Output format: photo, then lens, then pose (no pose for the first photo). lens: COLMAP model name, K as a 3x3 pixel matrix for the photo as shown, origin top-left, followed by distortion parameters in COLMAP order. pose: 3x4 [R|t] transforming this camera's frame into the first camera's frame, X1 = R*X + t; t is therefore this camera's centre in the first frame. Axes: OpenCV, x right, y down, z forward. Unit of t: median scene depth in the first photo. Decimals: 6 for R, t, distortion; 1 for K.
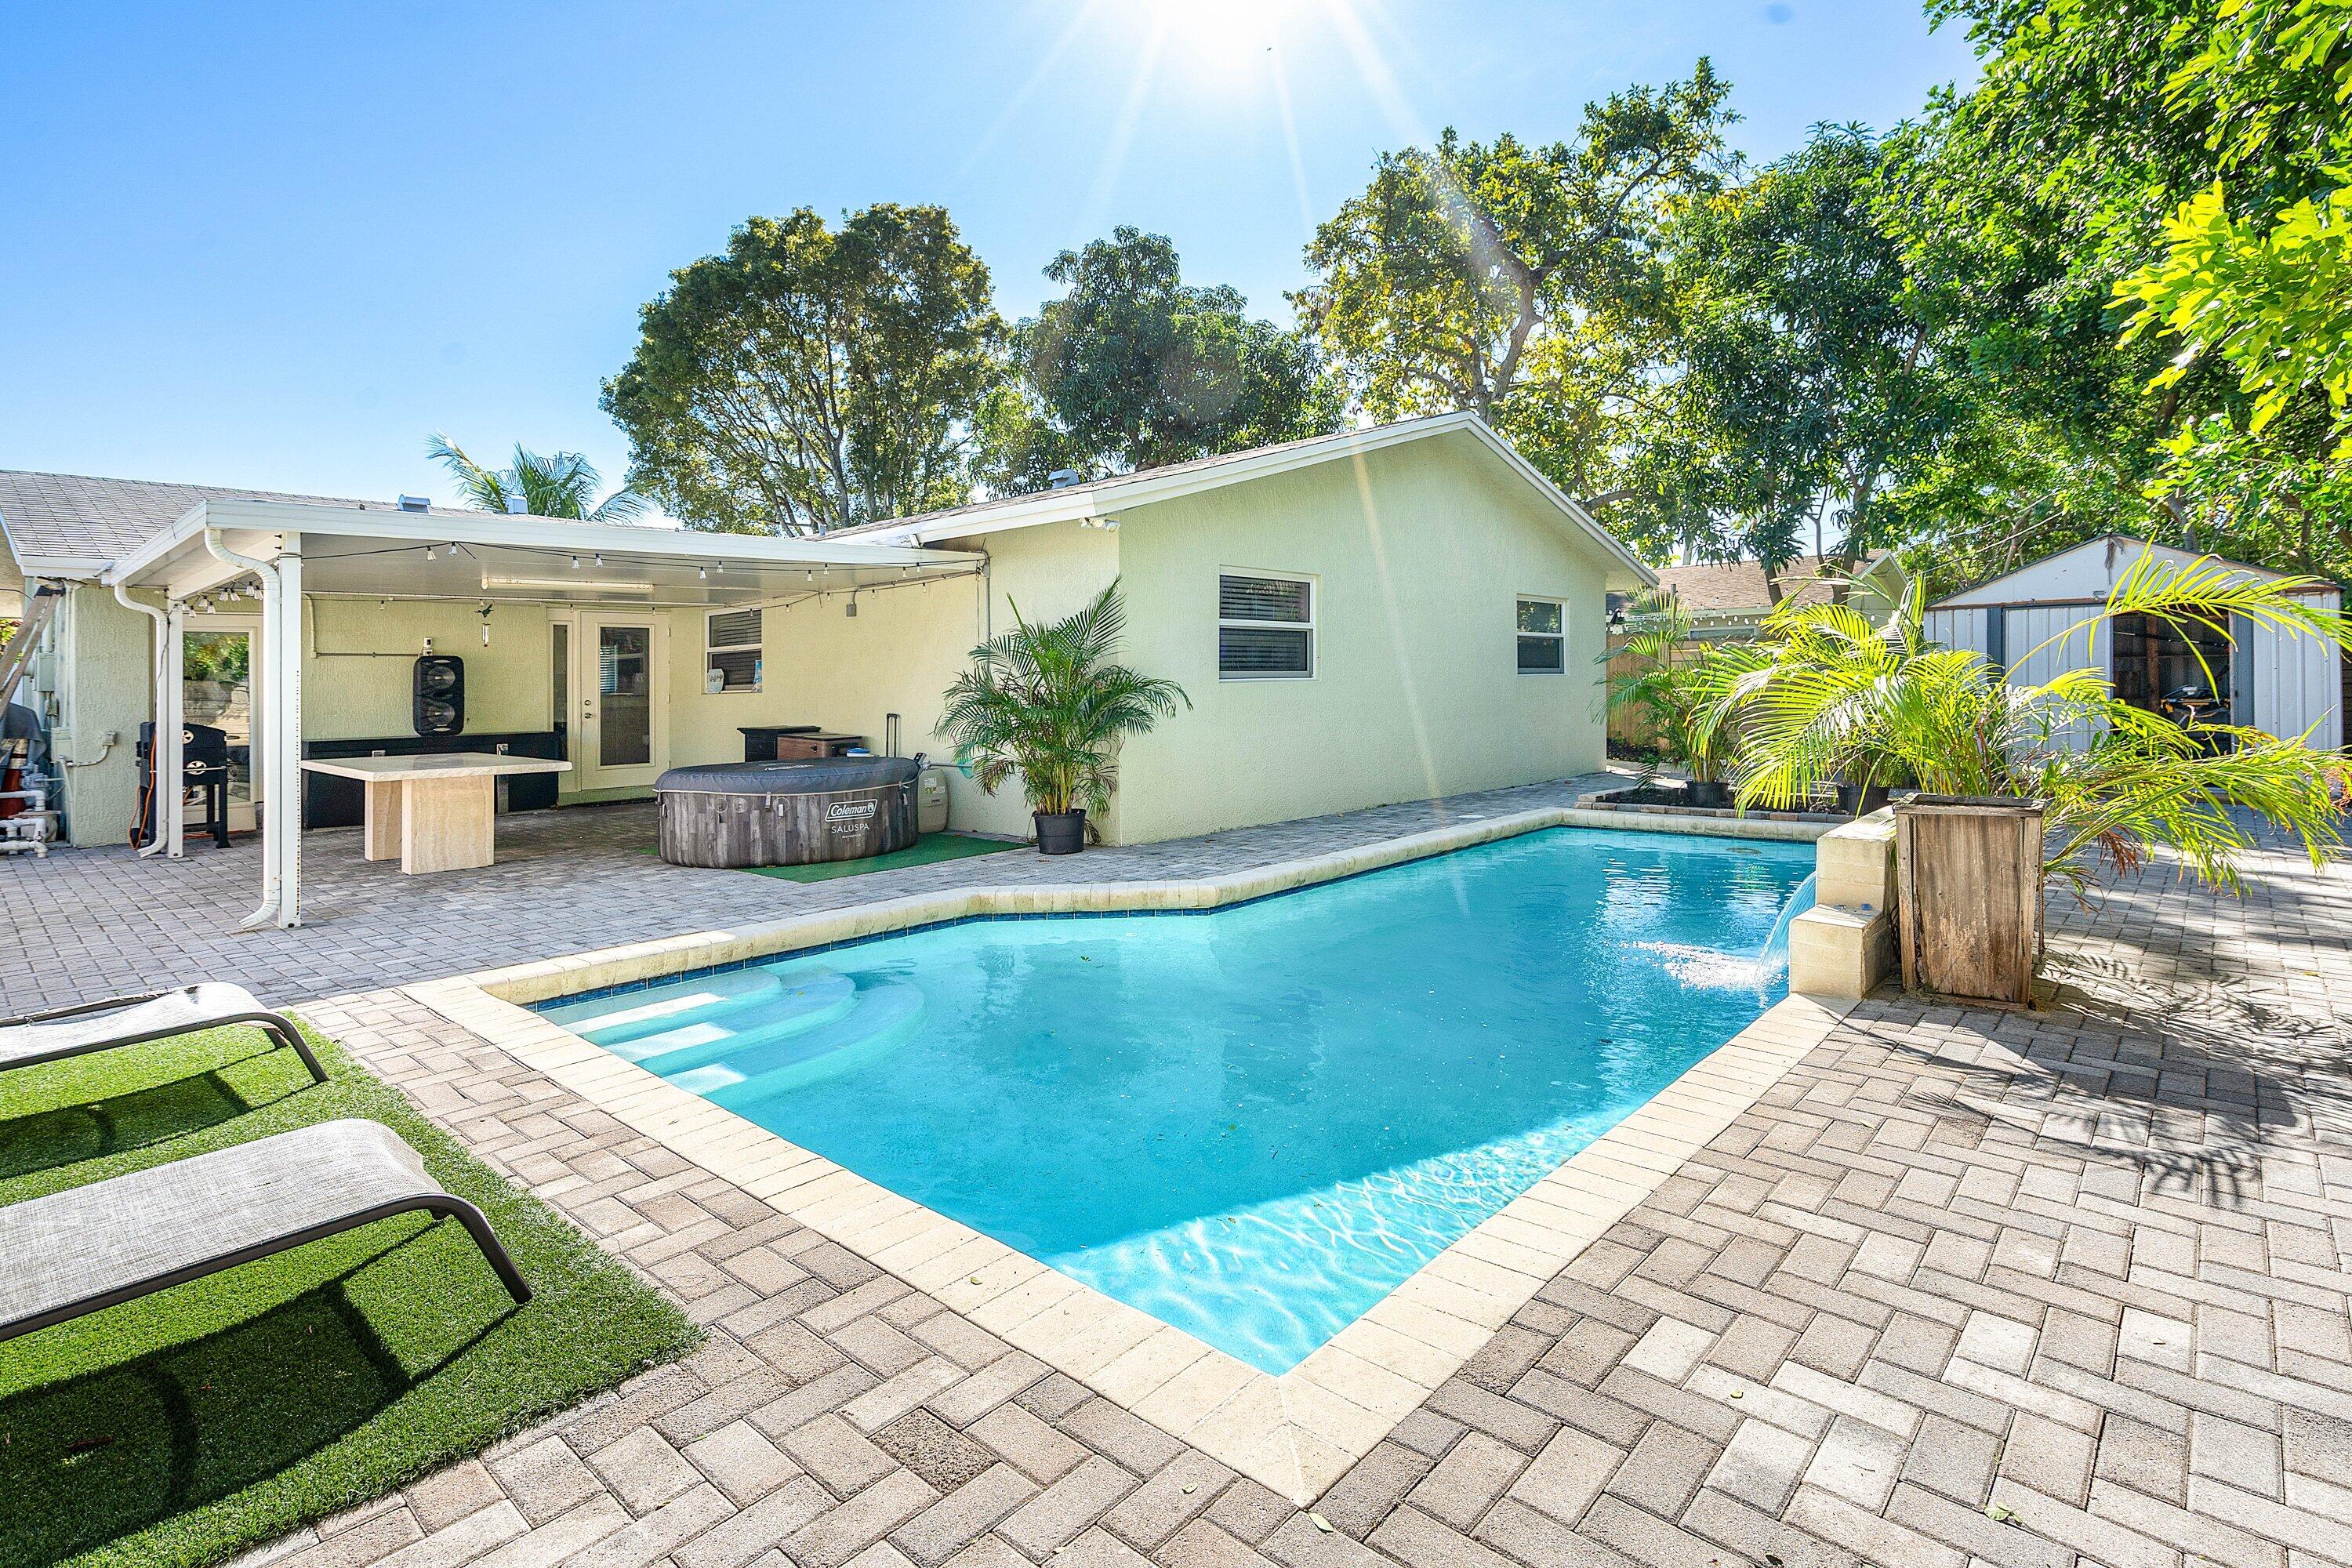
lens RADIAL K [[1139.9, 0, 1282.6], [0, 1139.9, 672.1], [0, 0, 1]] dist [0.004988, -0.000315]
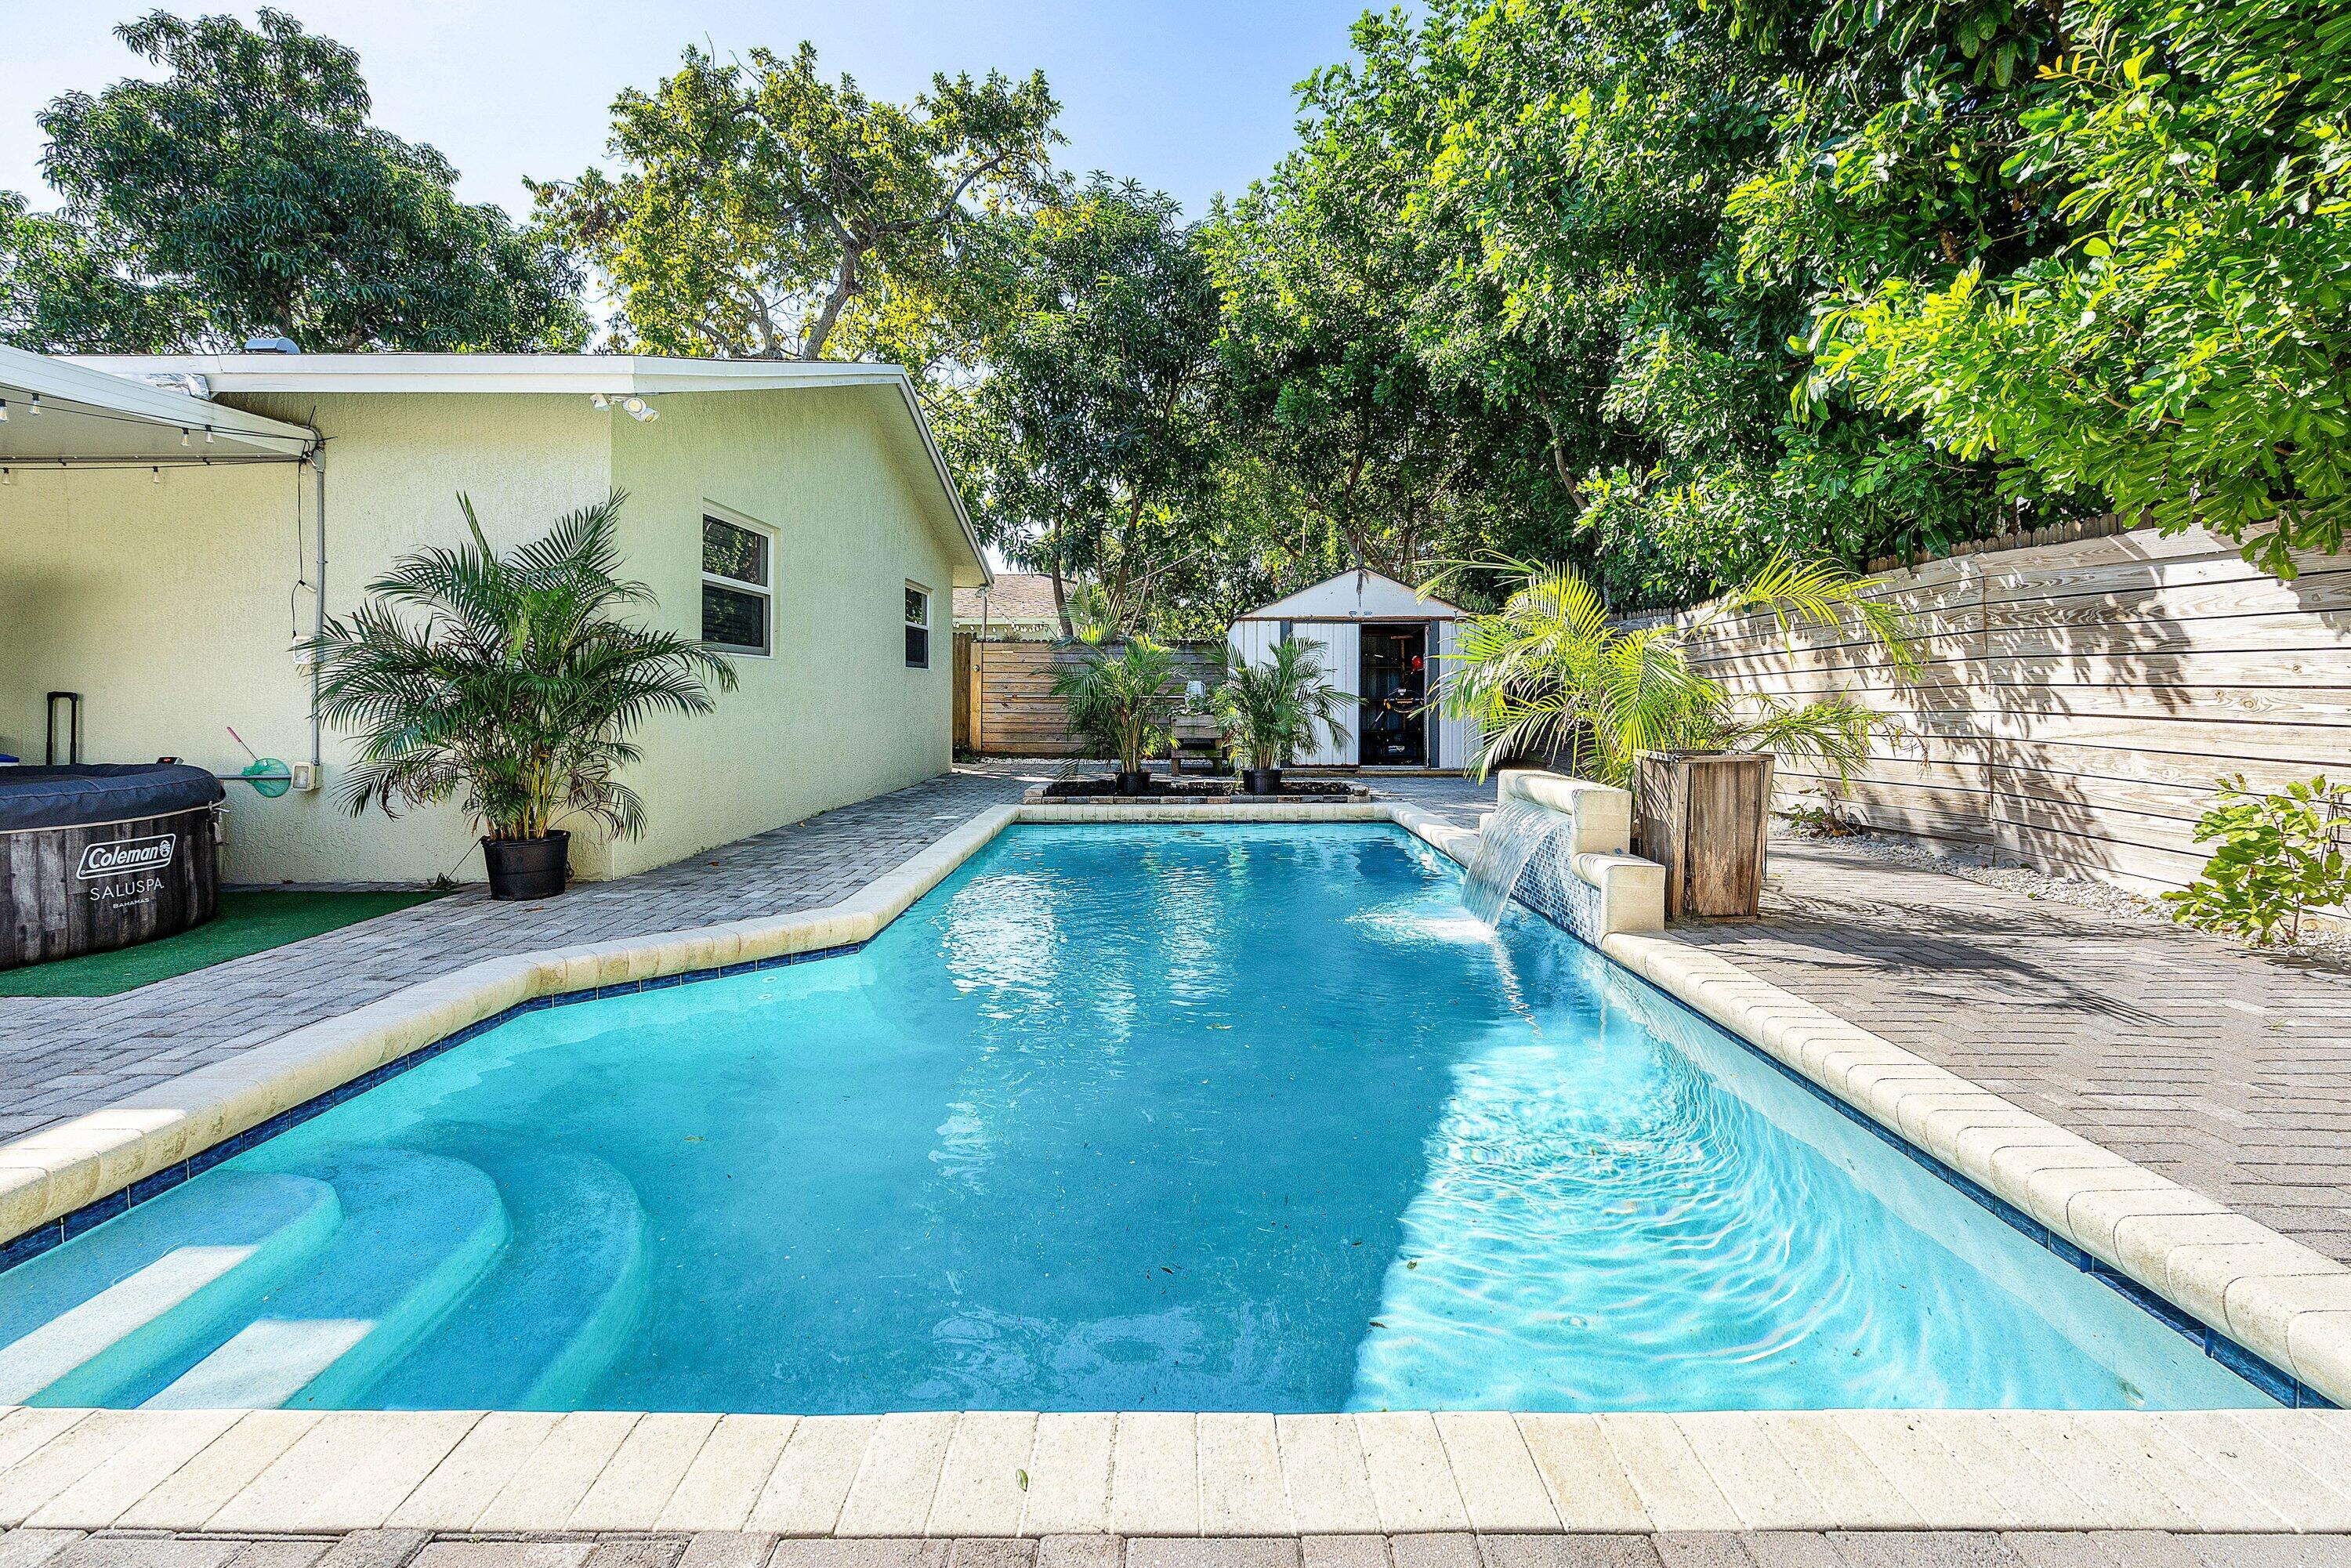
lens RADIAL K [[1123.1, 0, 1157.9], [0, 1123.1, 704.6], [0, 0, 1]] dist [-0.001394, 0.000400]
pose [[0.771116, 0.006765, 0.636659, -0.264176], [-0.014561, 0.999869, 0.007011, 0.029553], [-0.636528, -0.014677, 0.771114, 0.214938]]
